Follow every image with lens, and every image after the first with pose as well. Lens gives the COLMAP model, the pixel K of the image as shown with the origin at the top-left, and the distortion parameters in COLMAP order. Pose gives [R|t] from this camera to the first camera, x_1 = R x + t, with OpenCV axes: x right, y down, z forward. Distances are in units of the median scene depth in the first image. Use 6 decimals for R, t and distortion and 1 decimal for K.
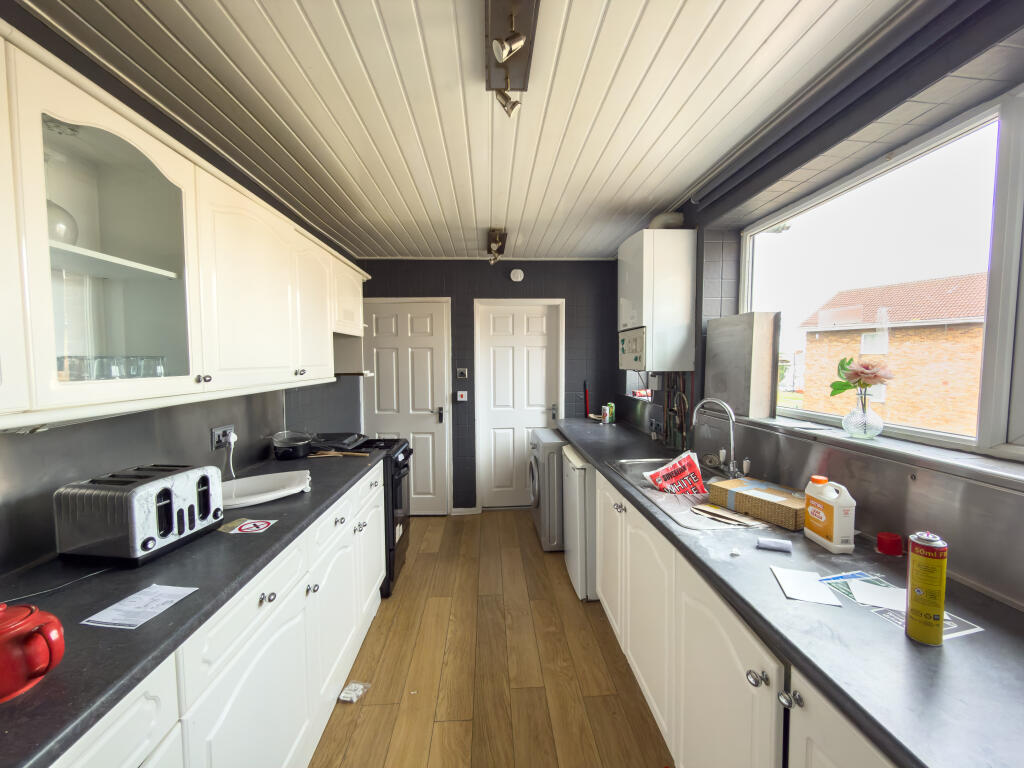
lens RADIAL K [[431.4, 0, 512.0], [0, 431.4, 384.0], [0, 0, 1]] dist [-0.001619, -0.000157]
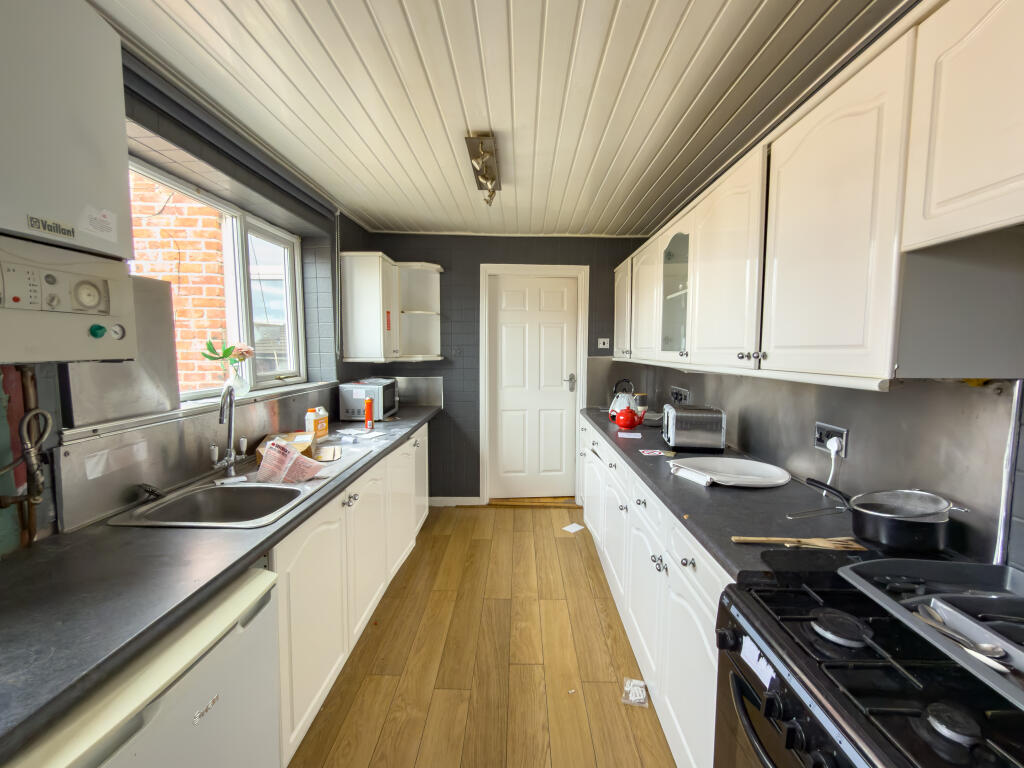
lens RADIAL K [[431.4, 0, 512.0], [0, 431.4, 384.0], [0, 0, 1]] dist [-0.001619, -0.000157]
pose [[-0.997805, -0.004773, 0.066045, -0.166108], [0.004427, 0.990359, 0.138456, -0.091389], [-0.066069, 0.138445, -0.988164, 1.968783]]
